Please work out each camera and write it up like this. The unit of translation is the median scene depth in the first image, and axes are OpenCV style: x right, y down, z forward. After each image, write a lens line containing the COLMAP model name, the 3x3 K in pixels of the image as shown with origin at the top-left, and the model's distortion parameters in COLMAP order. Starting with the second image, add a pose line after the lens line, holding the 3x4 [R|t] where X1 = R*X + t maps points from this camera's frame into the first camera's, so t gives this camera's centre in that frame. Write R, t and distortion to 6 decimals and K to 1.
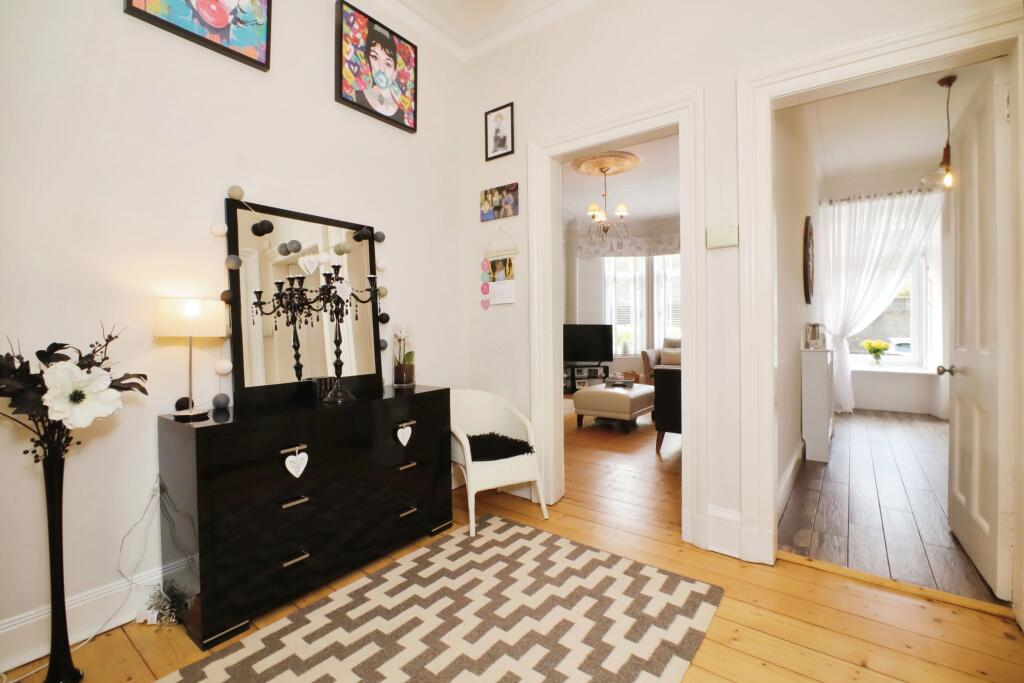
lens RADIAL K [[448.0, 0, 517.8], [0, 448.0, 337.6], [0, 0, 1]] dist [0.002746, 0.000635]
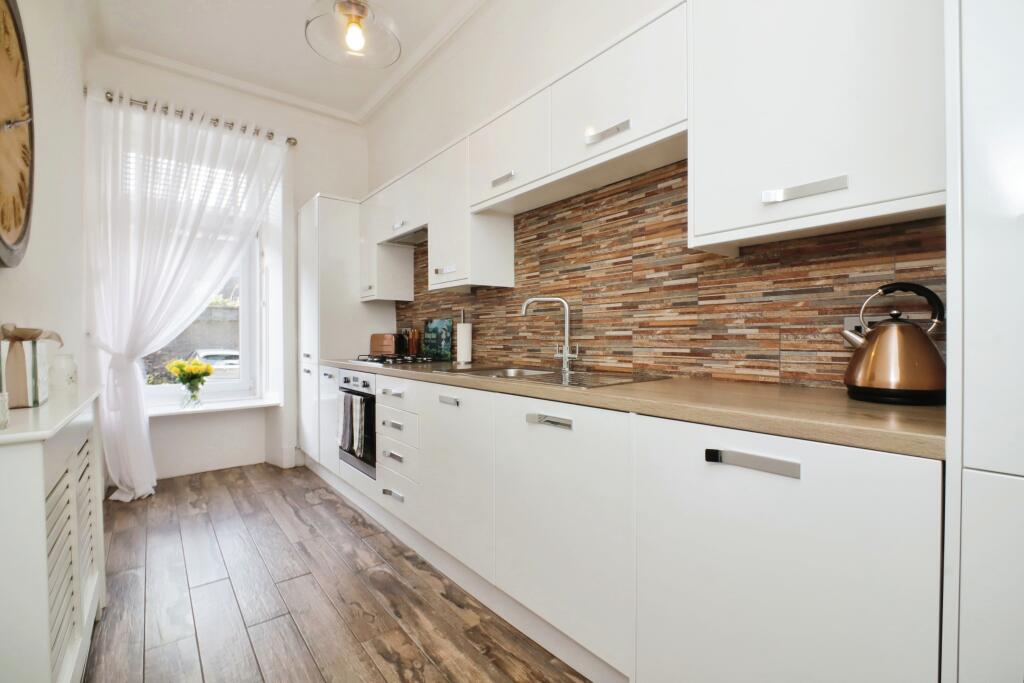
lens RADIAL K [[448.0, 0, 518.9], [0, 448.0, 339.8], [0, 0, 1]] dist [0.002746, 0.000635]
pose [[0.244242, 0.012743, 0.969630, 0.327115], [0.002733, 0.999901, -0.013829, -0.011138], [-0.969710, 0.006027, 0.244183, 0.433854]]
